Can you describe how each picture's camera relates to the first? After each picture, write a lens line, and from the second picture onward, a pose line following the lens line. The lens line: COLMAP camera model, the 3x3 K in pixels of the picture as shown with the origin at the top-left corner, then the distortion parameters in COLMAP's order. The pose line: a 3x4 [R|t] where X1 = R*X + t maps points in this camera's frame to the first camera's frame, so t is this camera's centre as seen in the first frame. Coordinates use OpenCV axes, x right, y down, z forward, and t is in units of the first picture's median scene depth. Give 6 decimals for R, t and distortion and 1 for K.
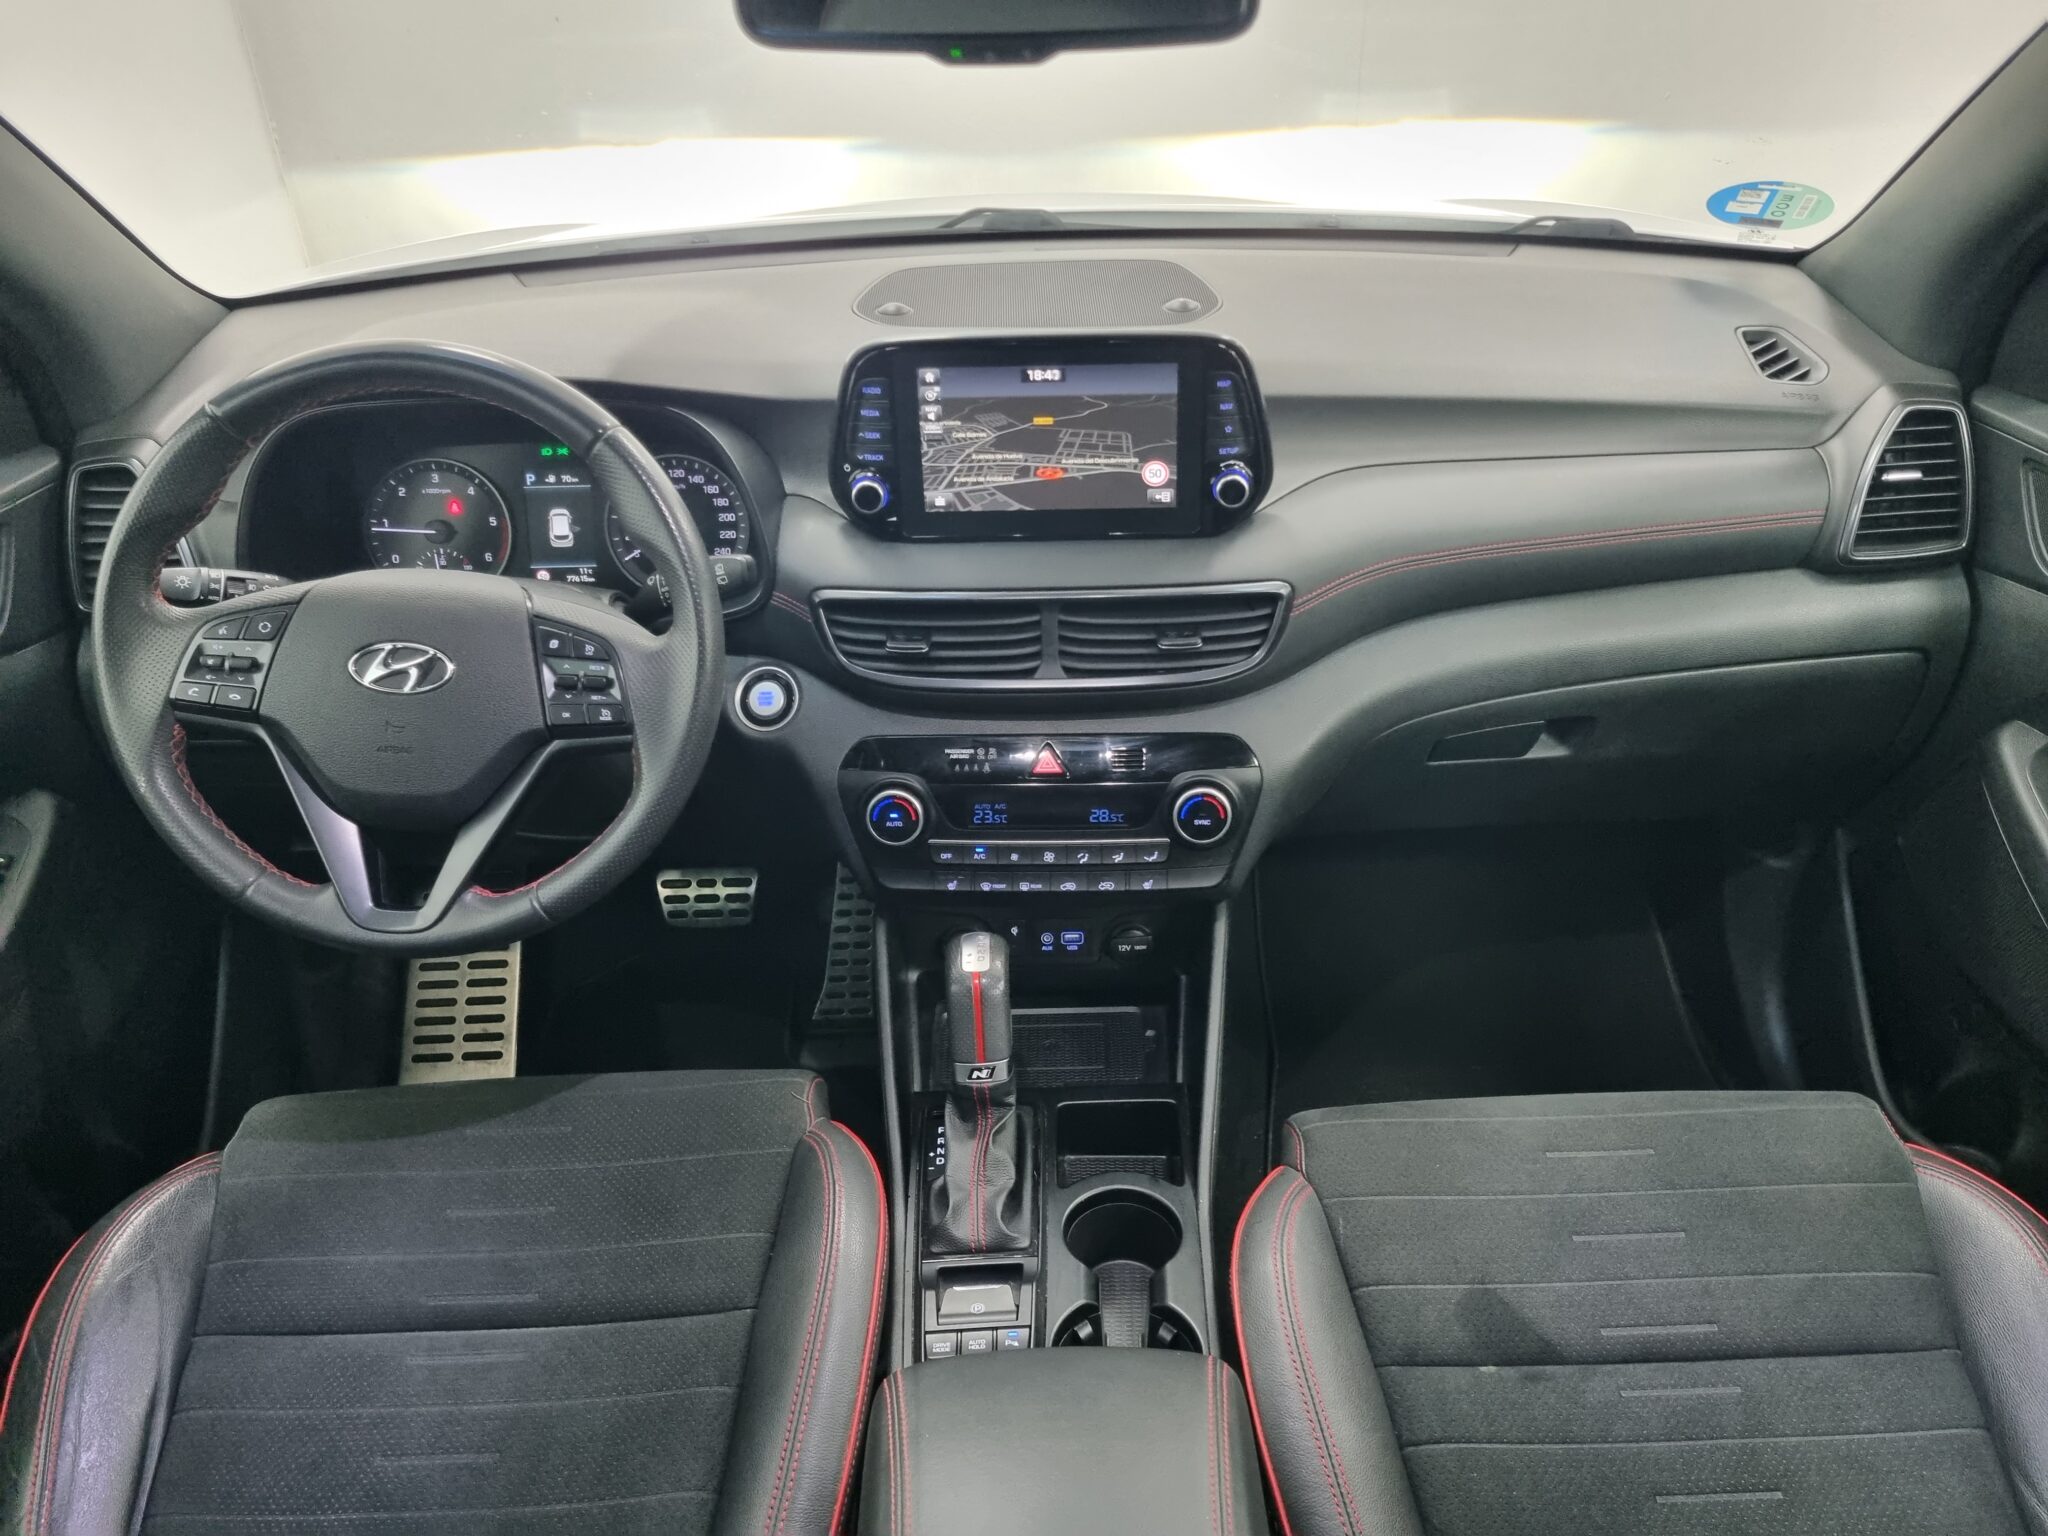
lens RADIAL K [[1551.7, 0, 1025.5], [0, 1551.7, 766.4], [0, 0, 1]] dist [-0.014696, -0.002540]
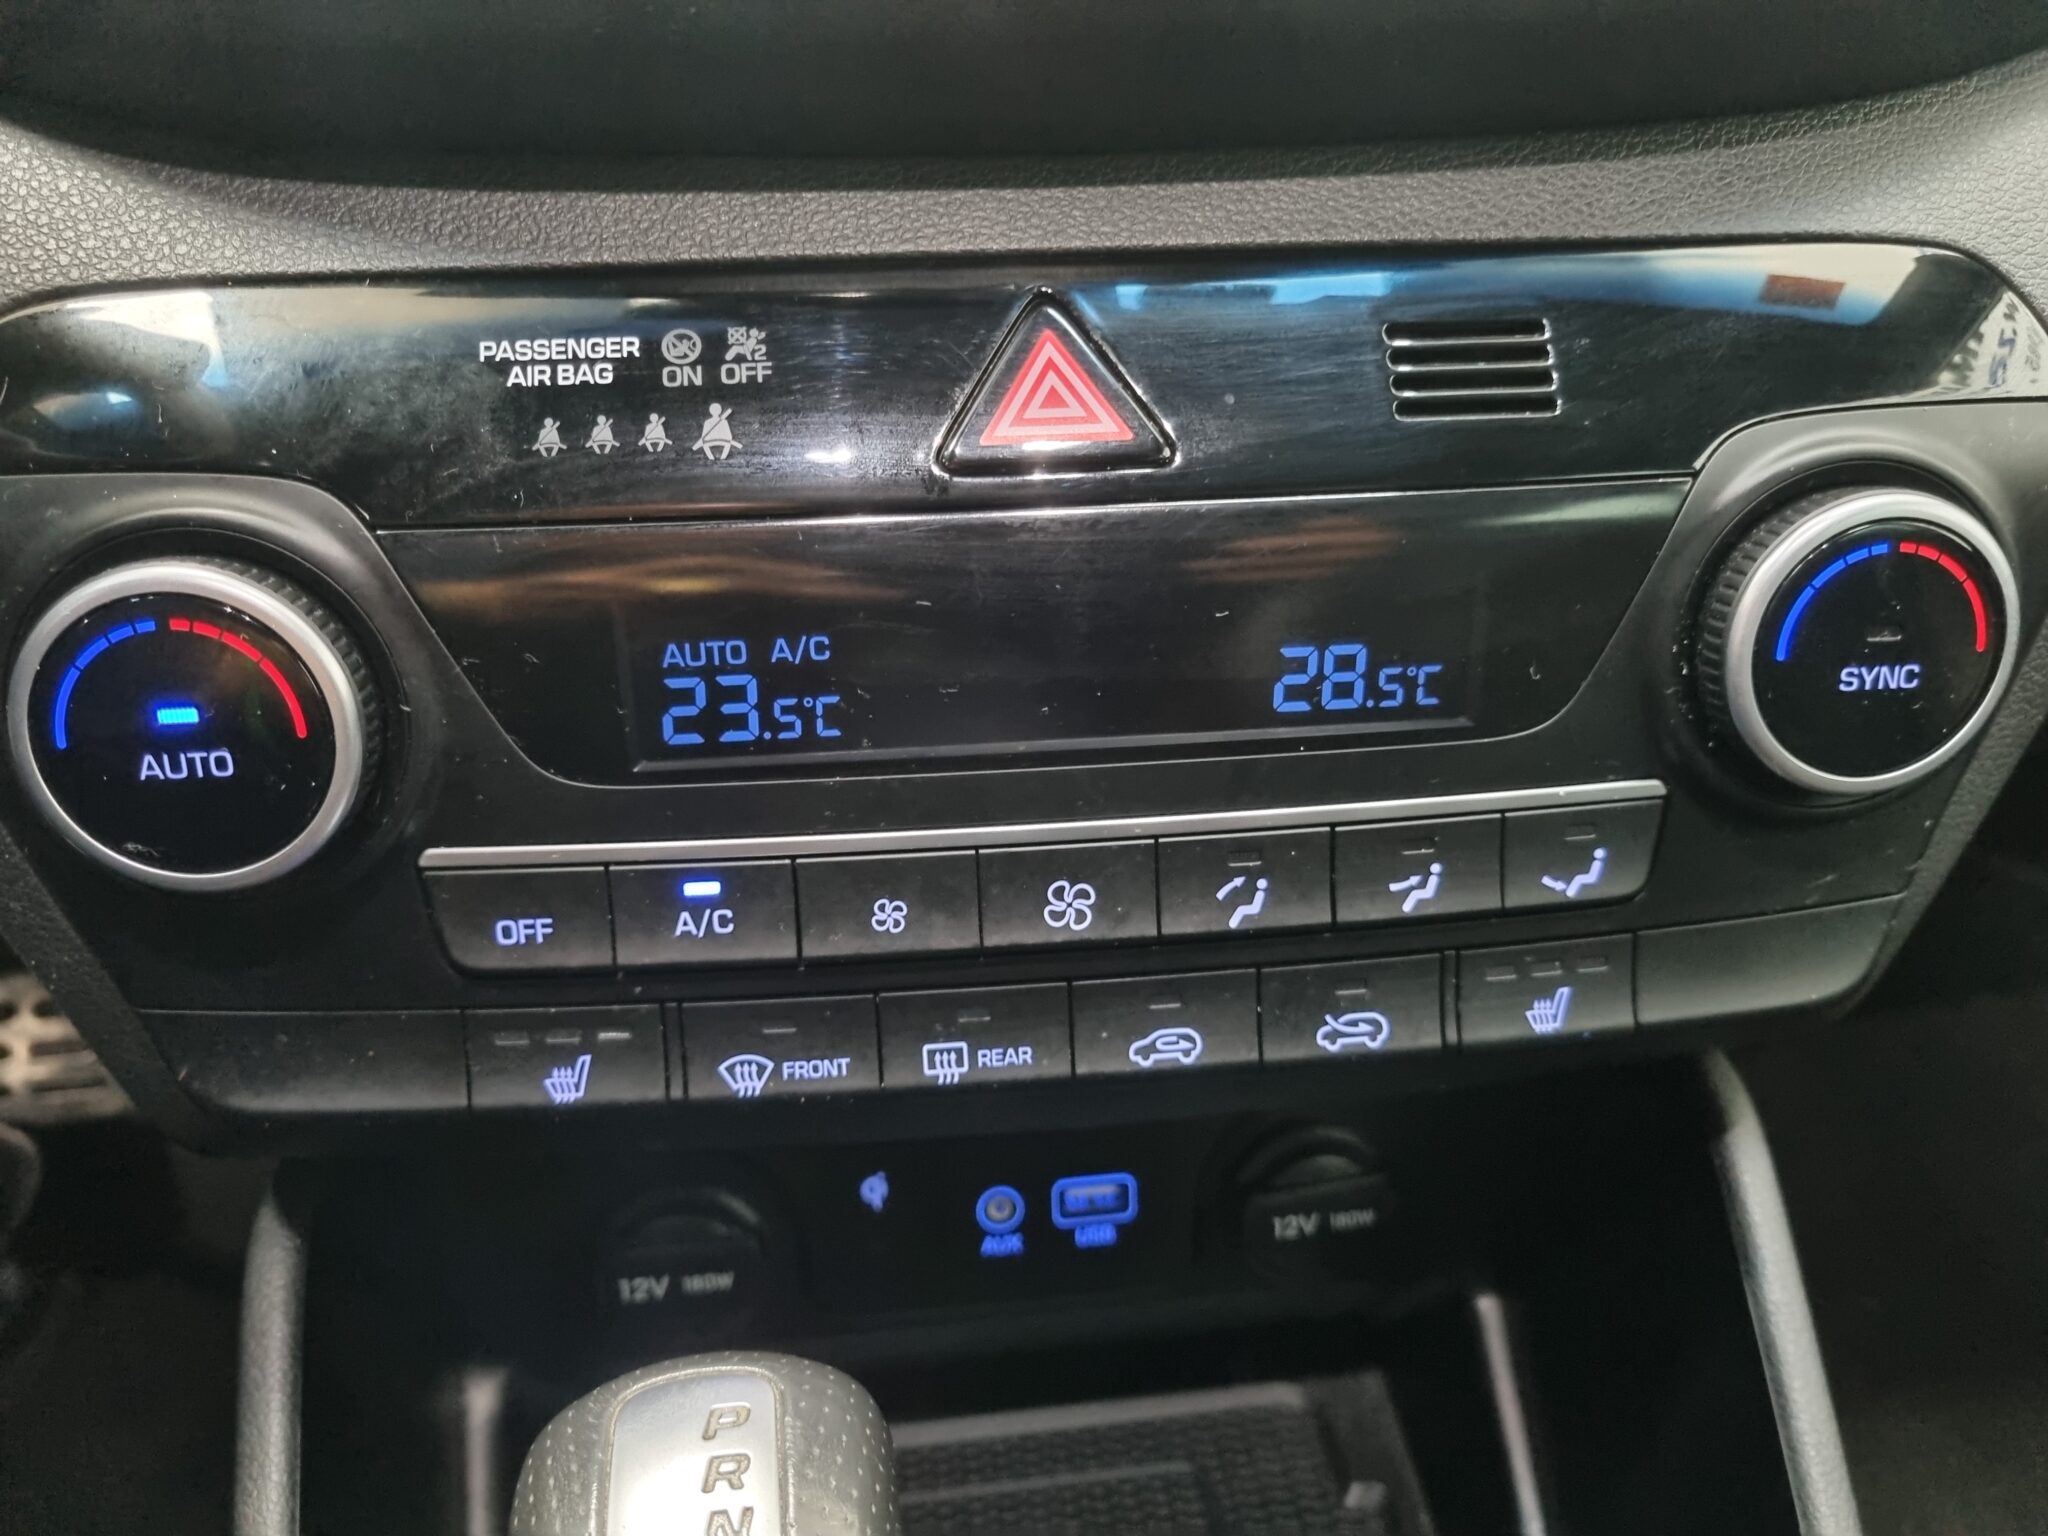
lens RADIAL K [[1551.7, 0, 1025.1], [0, 1551.7, 772.6], [0, 0, 1]] dist [-0.014696, -0.002540]
pose [[0.989406, -0.046198, 0.137627, -0.015965], [0.047700, 0.998833, -0.007634, 0.043010], [-0.137113, 0.014118, 0.990455, 0.809739]]
